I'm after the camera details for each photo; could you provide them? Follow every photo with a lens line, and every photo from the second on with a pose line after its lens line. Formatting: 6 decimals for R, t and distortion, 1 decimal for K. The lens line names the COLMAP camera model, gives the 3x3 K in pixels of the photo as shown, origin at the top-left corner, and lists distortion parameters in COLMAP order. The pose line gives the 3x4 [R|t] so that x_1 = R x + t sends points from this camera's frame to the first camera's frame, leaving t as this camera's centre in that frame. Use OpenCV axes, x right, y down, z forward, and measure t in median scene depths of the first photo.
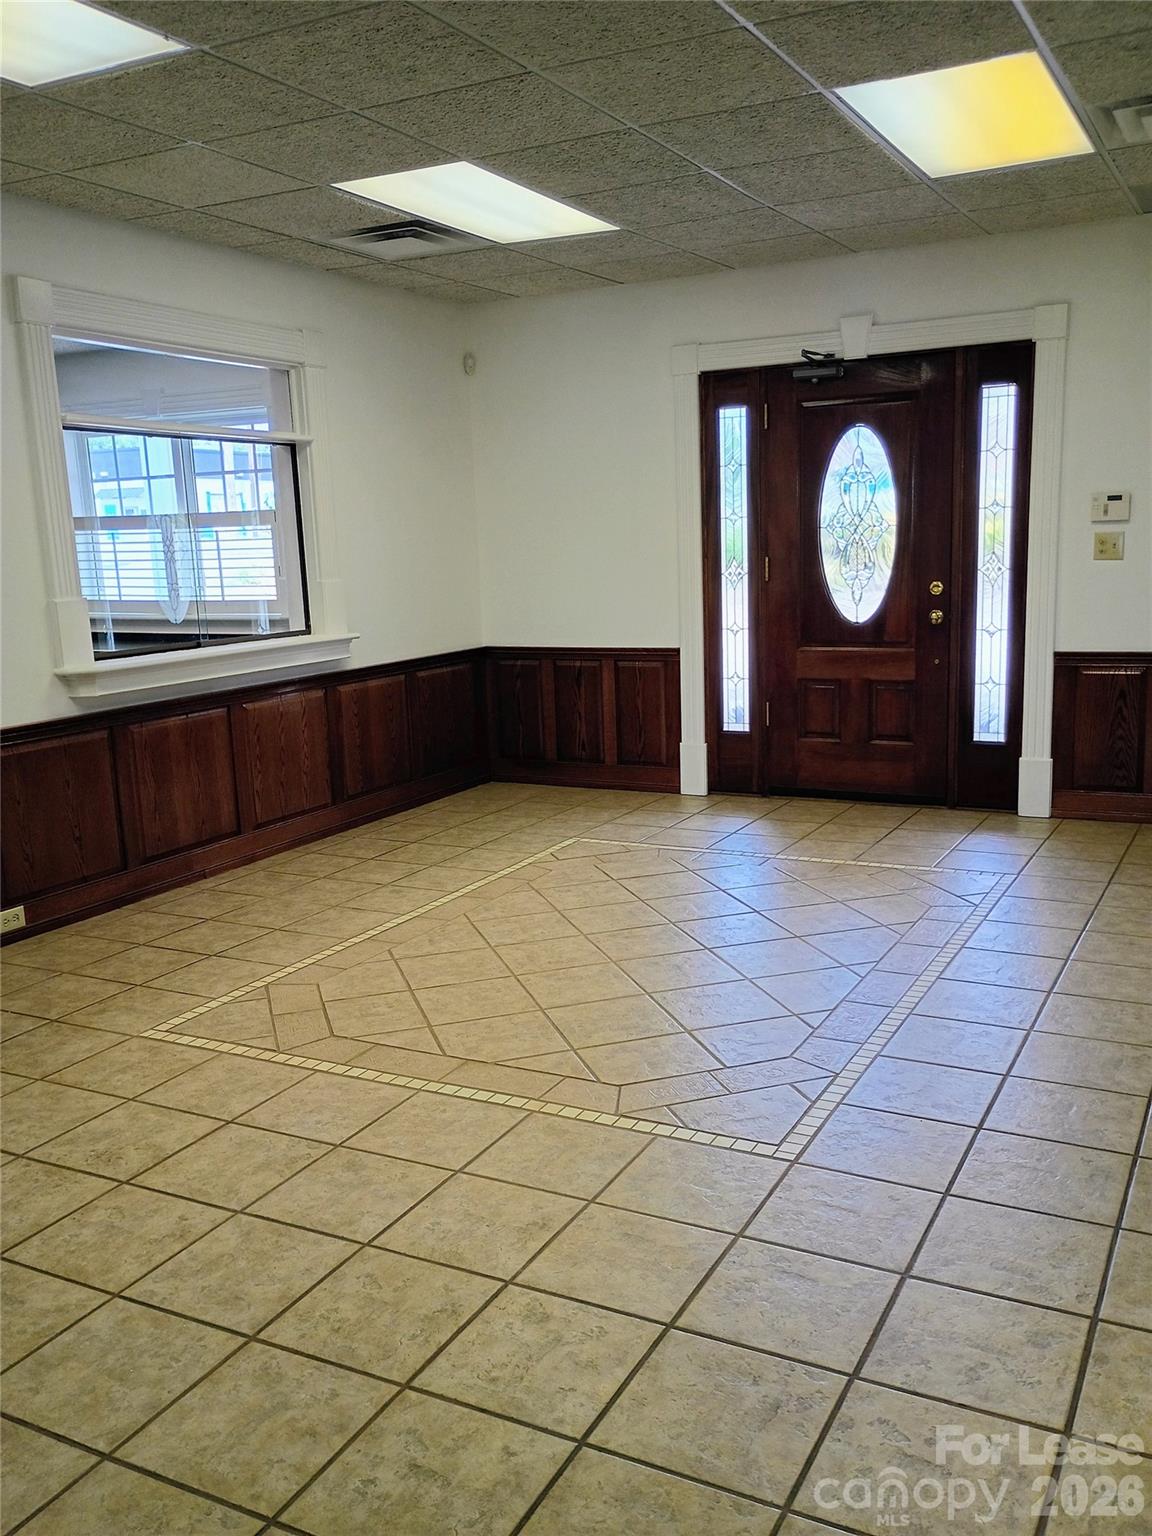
lens RADIAL K [[1332.4, 0, 609.4], [0, 1332.4, 785.9], [0, 0, 1]] dist [0.057913, -0.075273]
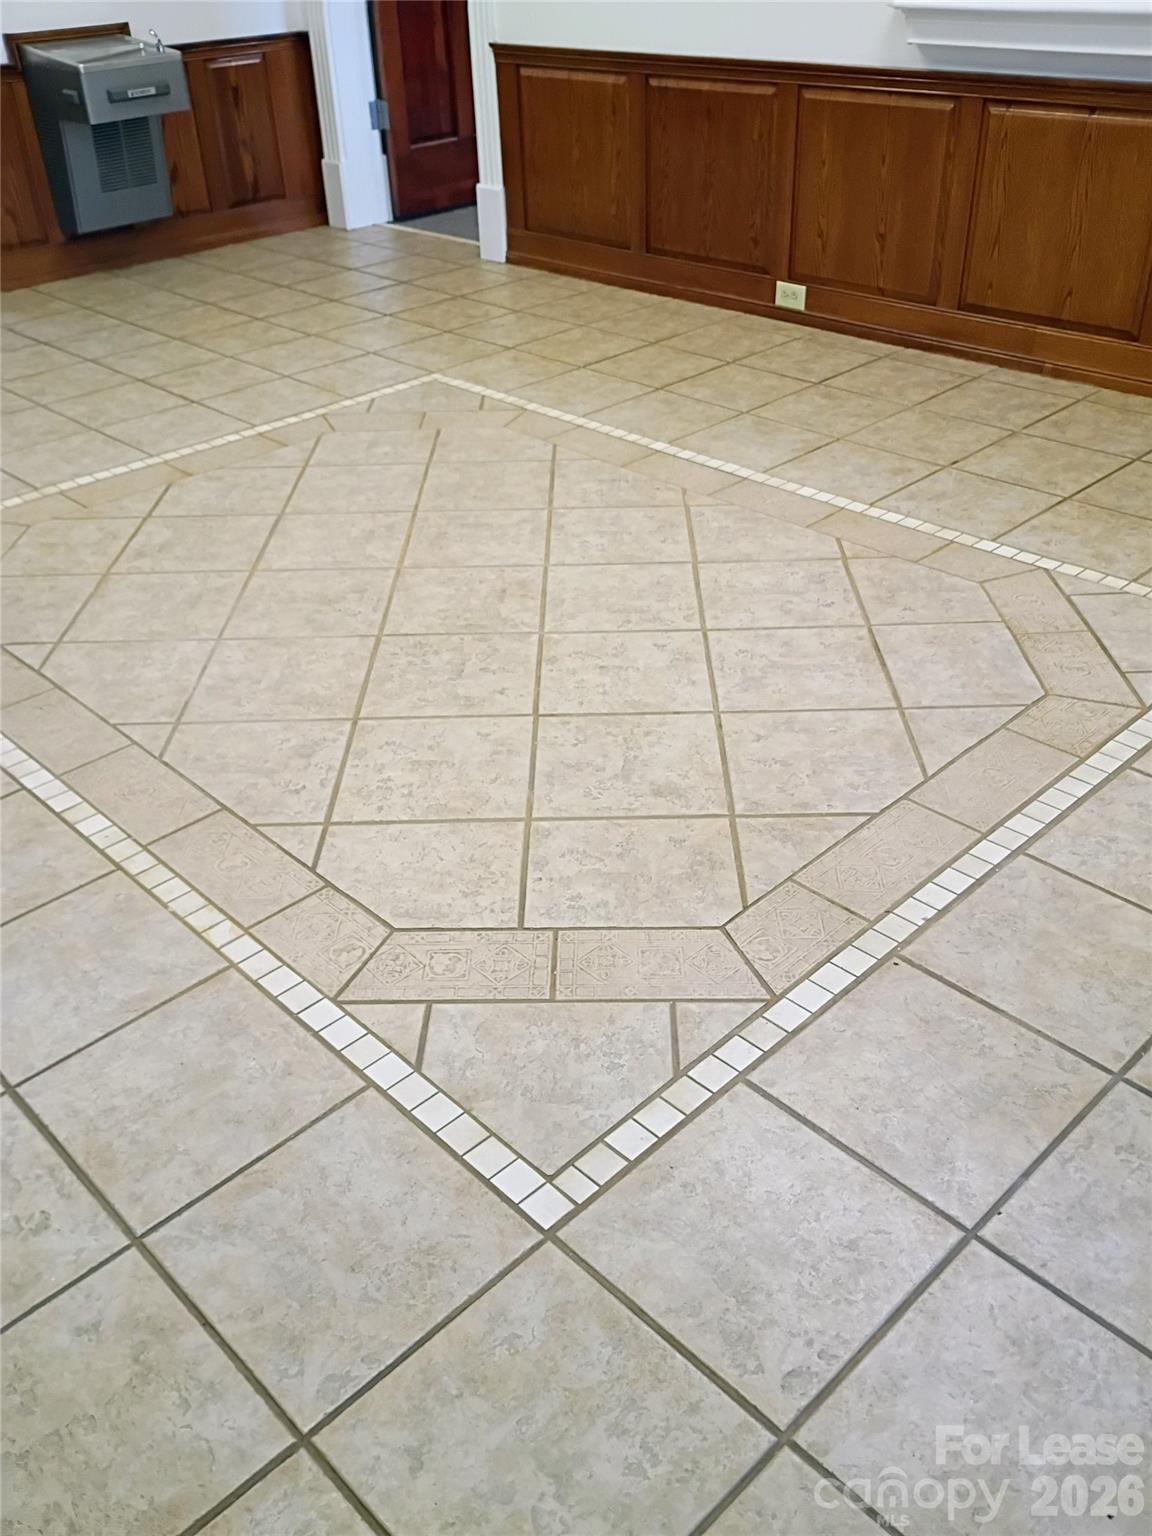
lens RADIAL K [[1332.4, 0, 567.2], [0, 1332.4, 811.3], [0, 0, 1]] dist [0.057913, -0.075273]
pose [[-0.328555, 0.574273, -0.749842, 0.509298], [-0.129548, 0.759011, 0.638059, -0.202713], [0.935558, 0.306778, -0.174981, 1.117131]]
